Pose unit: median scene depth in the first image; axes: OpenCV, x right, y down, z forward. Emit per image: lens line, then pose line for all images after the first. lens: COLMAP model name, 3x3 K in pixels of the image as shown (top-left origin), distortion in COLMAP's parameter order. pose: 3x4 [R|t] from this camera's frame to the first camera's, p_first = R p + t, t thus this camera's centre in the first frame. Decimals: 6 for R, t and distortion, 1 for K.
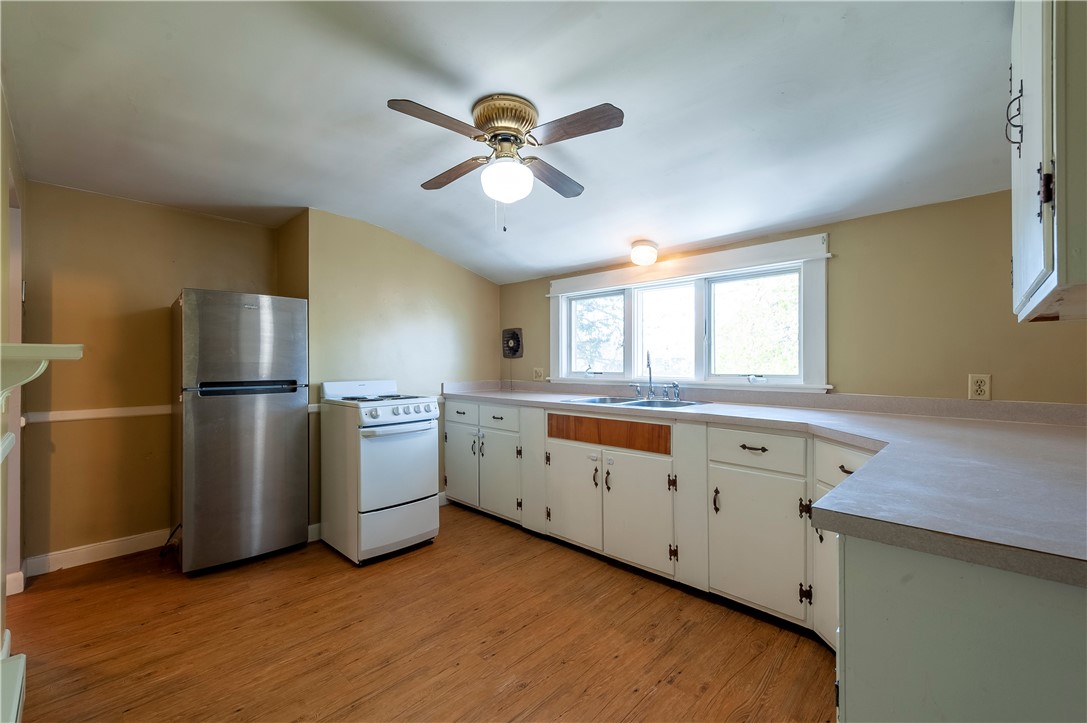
lens RADIAL K [[441.6, 0, 543.5], [0, 441.6, 361.5], [0, 0, 1]] dist [0.012355, -0.000268]
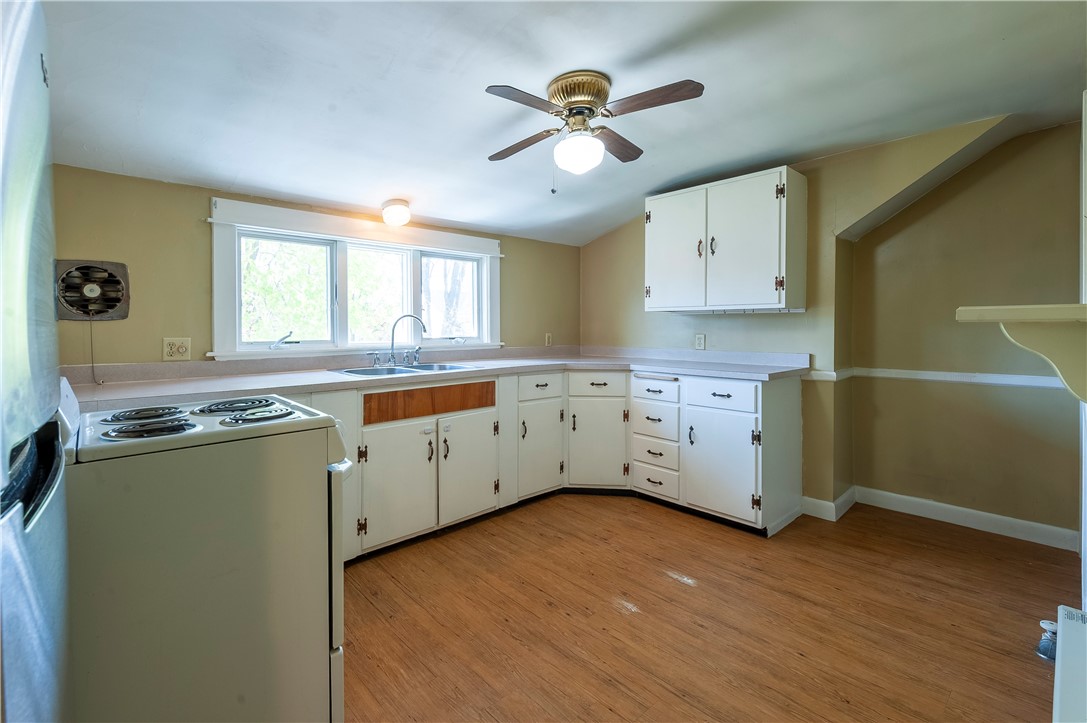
lens RADIAL K [[476.8, 0, 495.6], [0, 476.8, 328.9], [0, 0, 1]] dist [0.013838, -0.000139]
pose [[0.118439, -0.004040, 0.992953, -0.948169], [0.000790, 0.999992, 0.003974, 0.000525], [-0.992961, 0.000314, 0.118441, 0.818226]]
